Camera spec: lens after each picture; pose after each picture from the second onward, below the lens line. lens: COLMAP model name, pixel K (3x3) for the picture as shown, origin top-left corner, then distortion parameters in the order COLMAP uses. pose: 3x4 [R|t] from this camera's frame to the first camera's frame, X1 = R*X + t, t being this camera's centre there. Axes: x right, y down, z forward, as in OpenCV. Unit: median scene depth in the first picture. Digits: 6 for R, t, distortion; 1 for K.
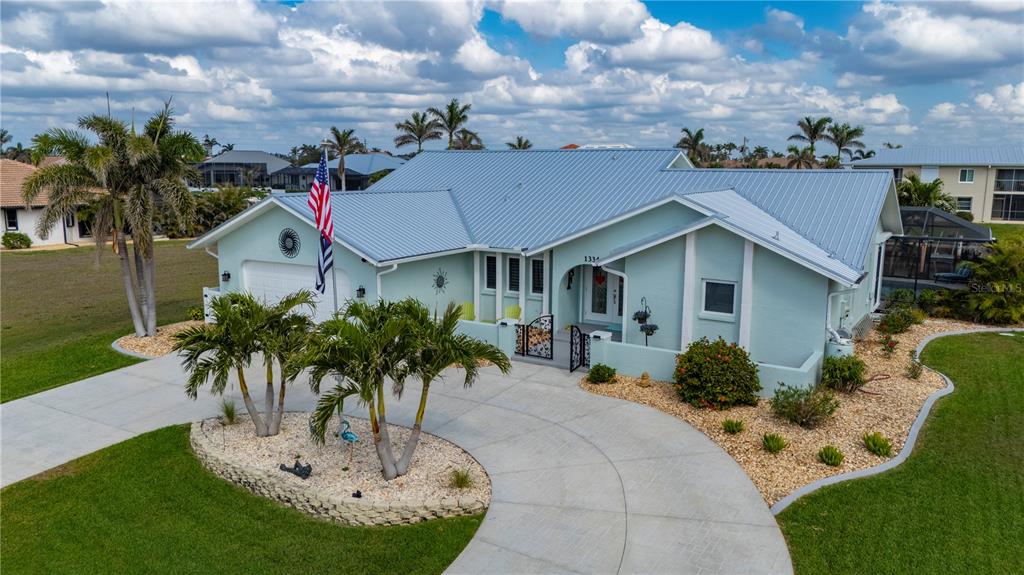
lens RADIAL K [[768.0, 0, 511.3], [0, 768.0, 293.3], [0, 0, 1]] dist [0.046547, -0.027343]
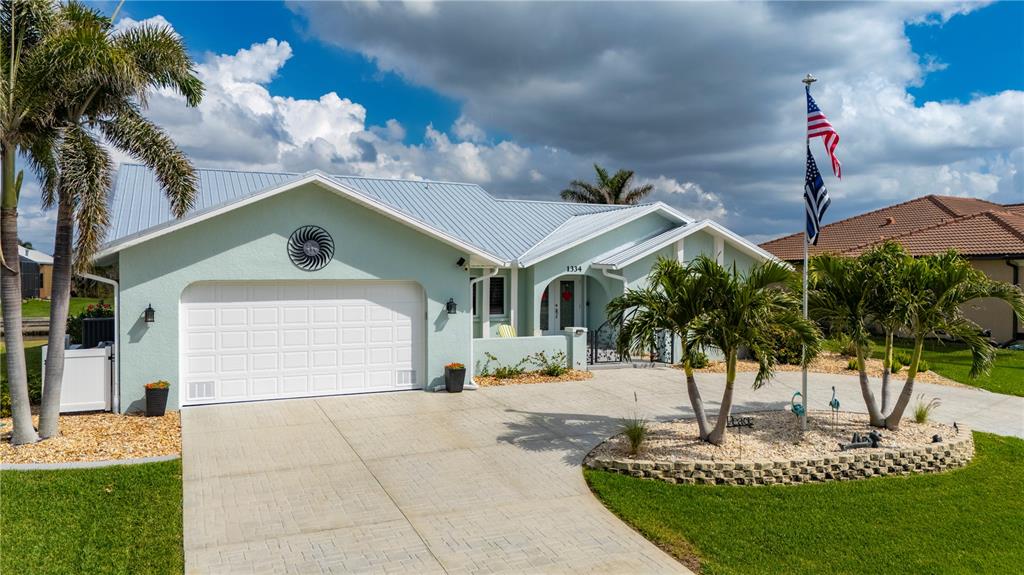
lens RADIAL K [[768.0, 0, 513.6], [0, 768.0, 286.9], [0, 0, 1]] dist [0.046547, -0.027343]
pose [[0.572097, -0.018261, 0.819983, -0.807989], [0.142473, 0.986766, -0.077428, 0.047744], [-0.807717, 0.161122, 0.567127, 0.537731]]
